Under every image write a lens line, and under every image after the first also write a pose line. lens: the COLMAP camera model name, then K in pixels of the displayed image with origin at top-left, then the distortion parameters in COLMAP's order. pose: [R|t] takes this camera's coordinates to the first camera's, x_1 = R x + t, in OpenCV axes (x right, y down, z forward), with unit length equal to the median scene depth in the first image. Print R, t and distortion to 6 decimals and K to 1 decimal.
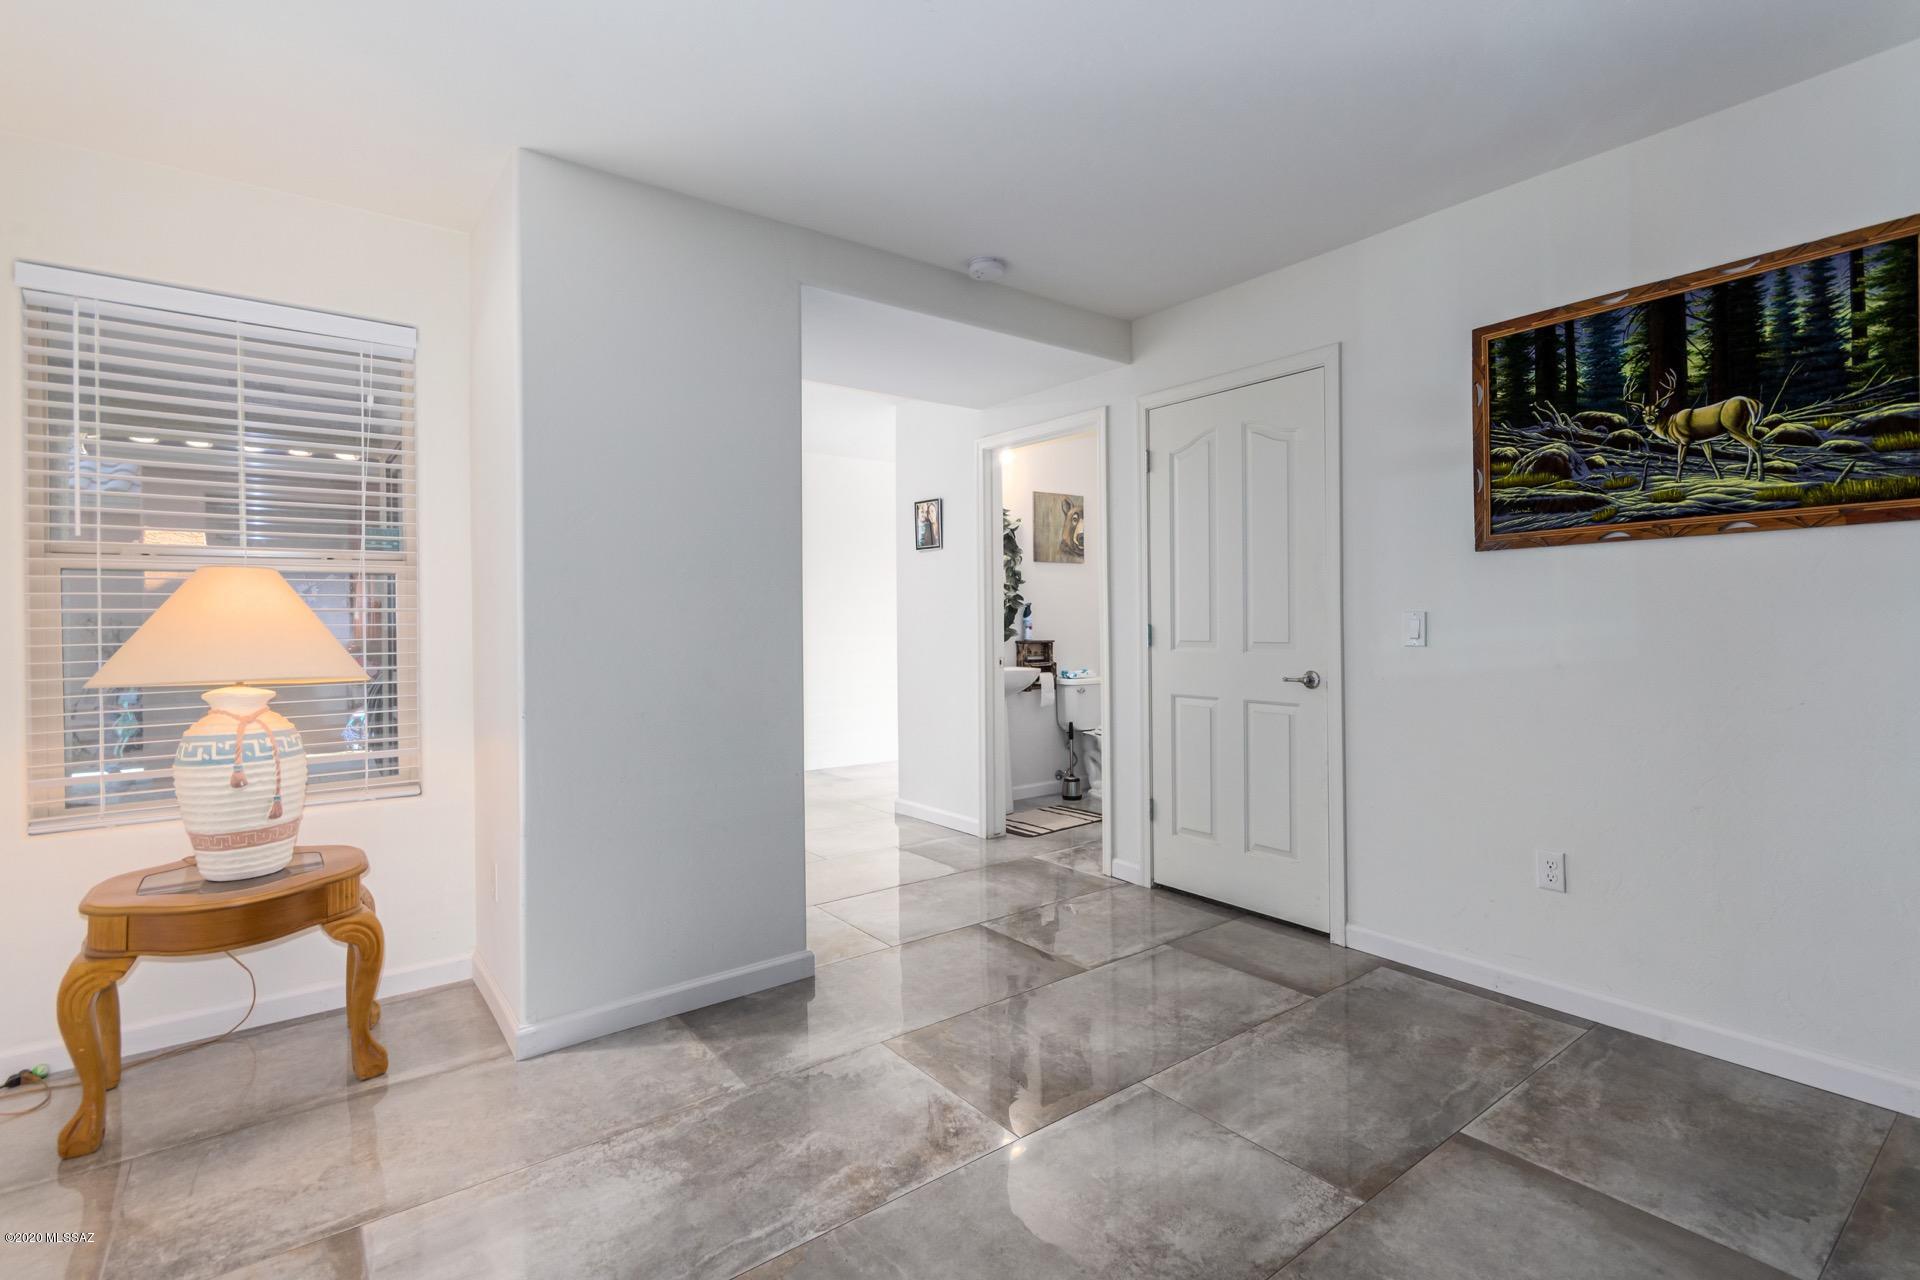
lens RADIAL K [[905.5, 0, 964.5], [0, 905.5, 618.4], [0, 0, 1]] dist [0.000009, -0.000092]
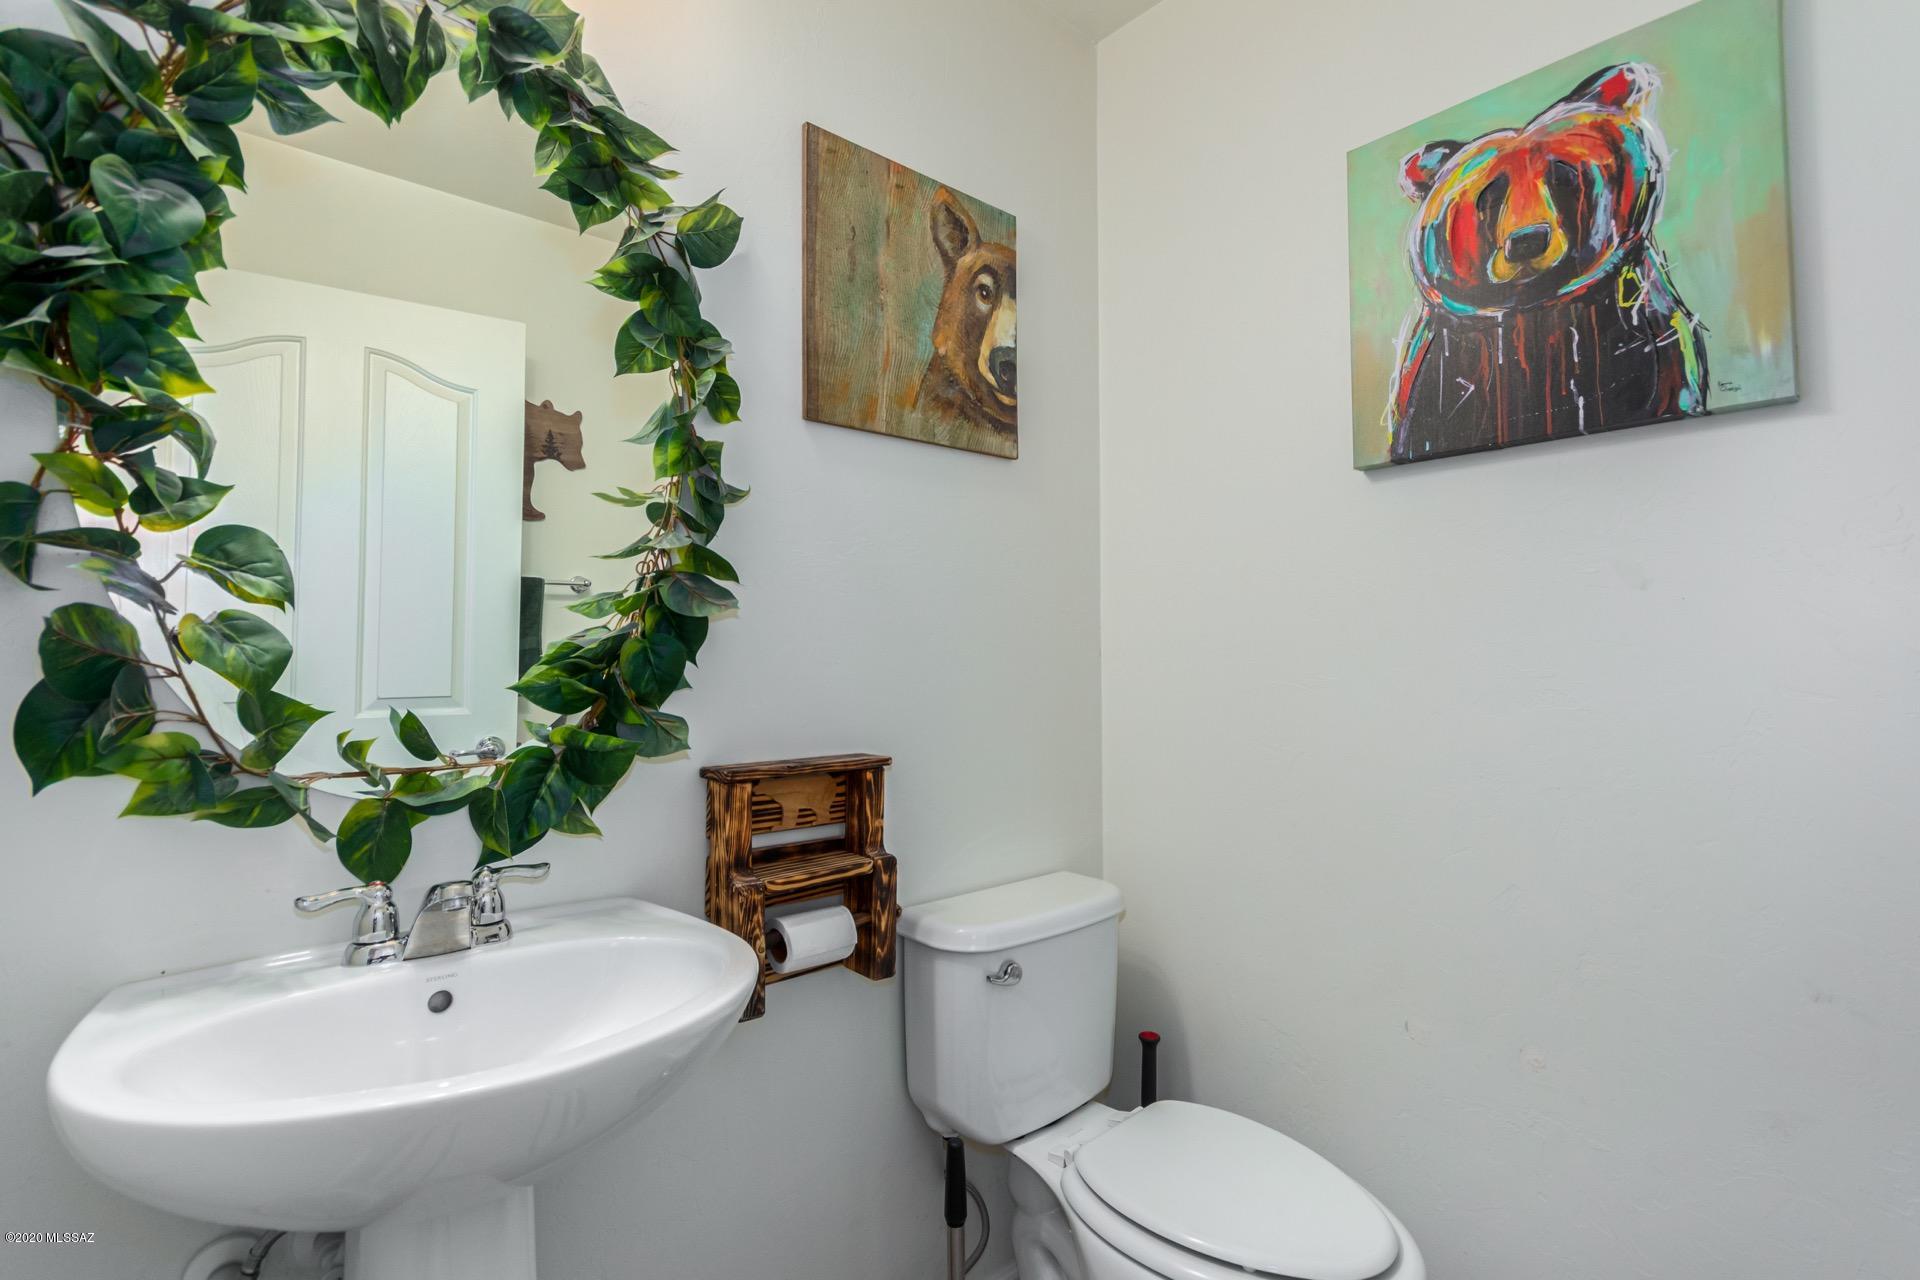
lens RADIAL K [[905.5, 0, 964.5], [0, 905.5, 618.4], [0, 0, 1]] dist [0.000009, -0.000092]
pose [[0.997261, 0.009308, 0.073381, 0.100511], [-0.006173, 0.999064, -0.042823, -0.001652], [-0.073711, 0.042253, 0.996384, 0.760529]]
